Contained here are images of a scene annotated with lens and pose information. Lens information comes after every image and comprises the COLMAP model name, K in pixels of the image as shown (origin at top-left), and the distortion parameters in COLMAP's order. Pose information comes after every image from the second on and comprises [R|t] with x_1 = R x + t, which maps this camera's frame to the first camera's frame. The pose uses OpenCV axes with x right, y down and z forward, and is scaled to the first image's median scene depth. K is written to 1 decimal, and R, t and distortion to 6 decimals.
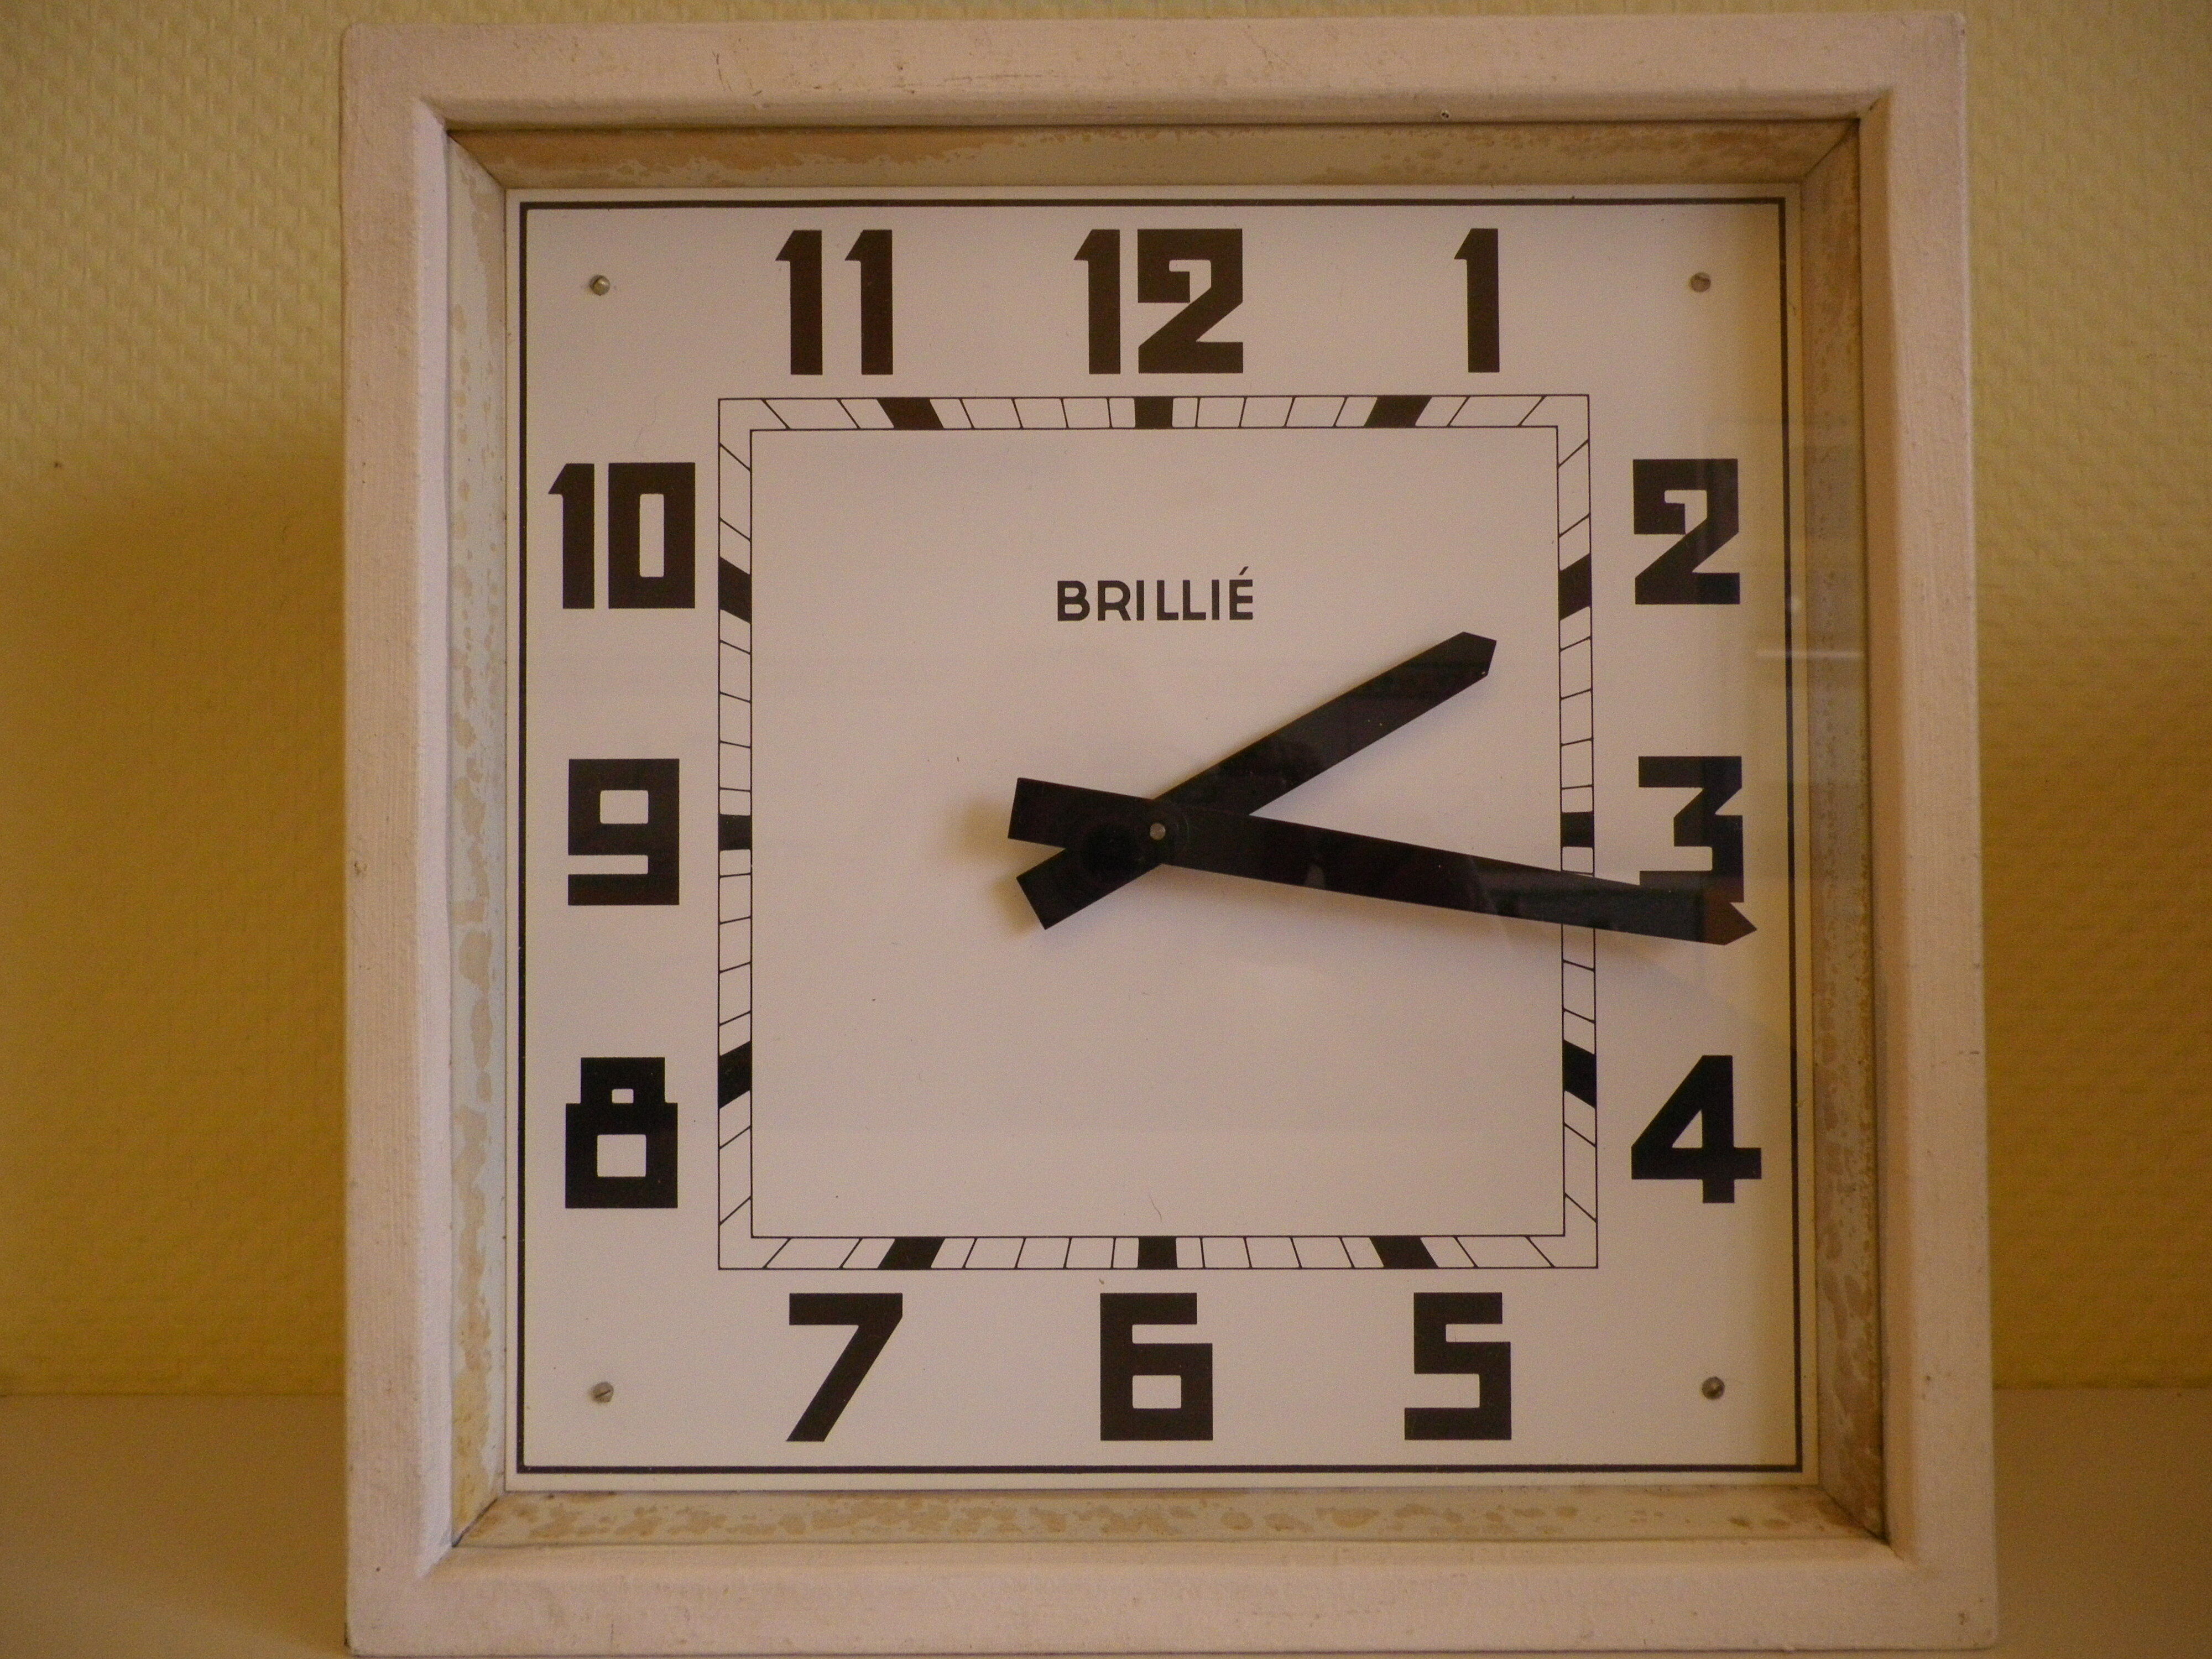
lens RADIAL K [[1693.1, 0, 1106.0], [0, 1693.1, 829.5], [0, 0, 1]] dist [0.014130, -0.000572]
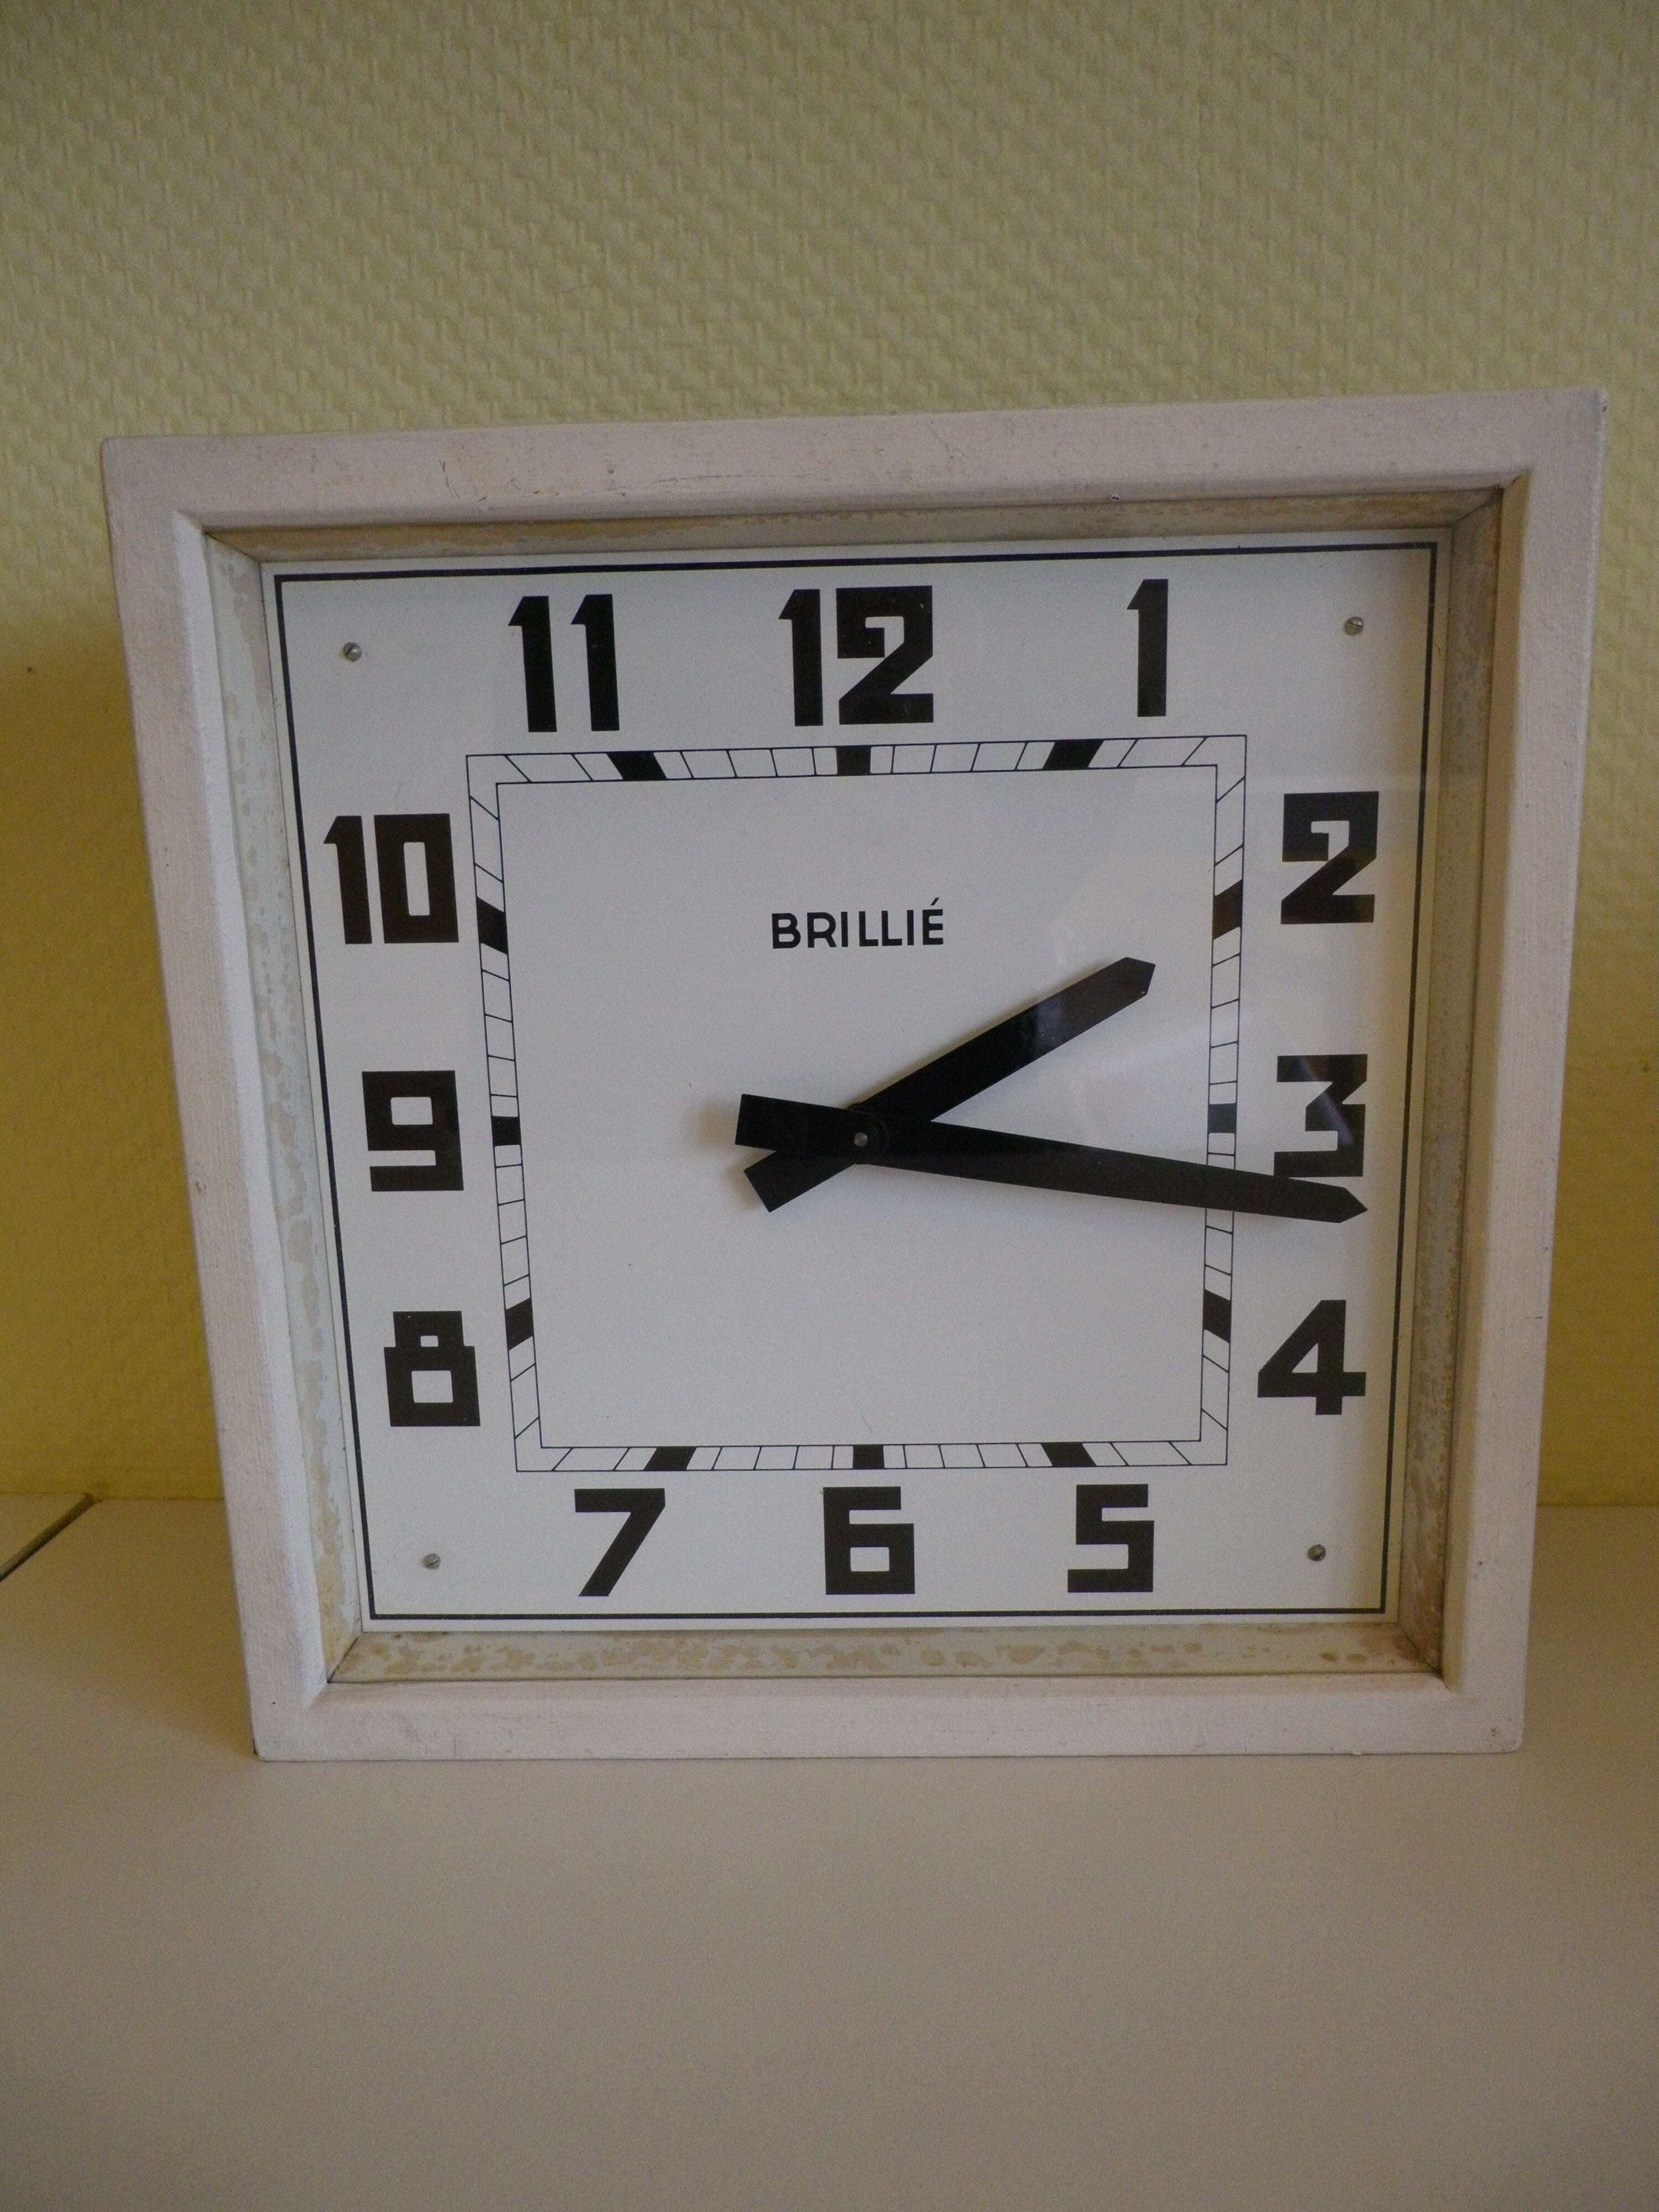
lens RADIAL K [[1693.1, 0, 829.5], [0, 1693.1, 1106.0], [0, 0, 1]] dist [0.014130, -0.000572]
pose [[0.999410, -0.014643, -0.031075, 0.044077], [0.021568, 0.971555, 0.235830, -0.290863], [0.026737, -0.236361, 0.971297, -0.140324]]
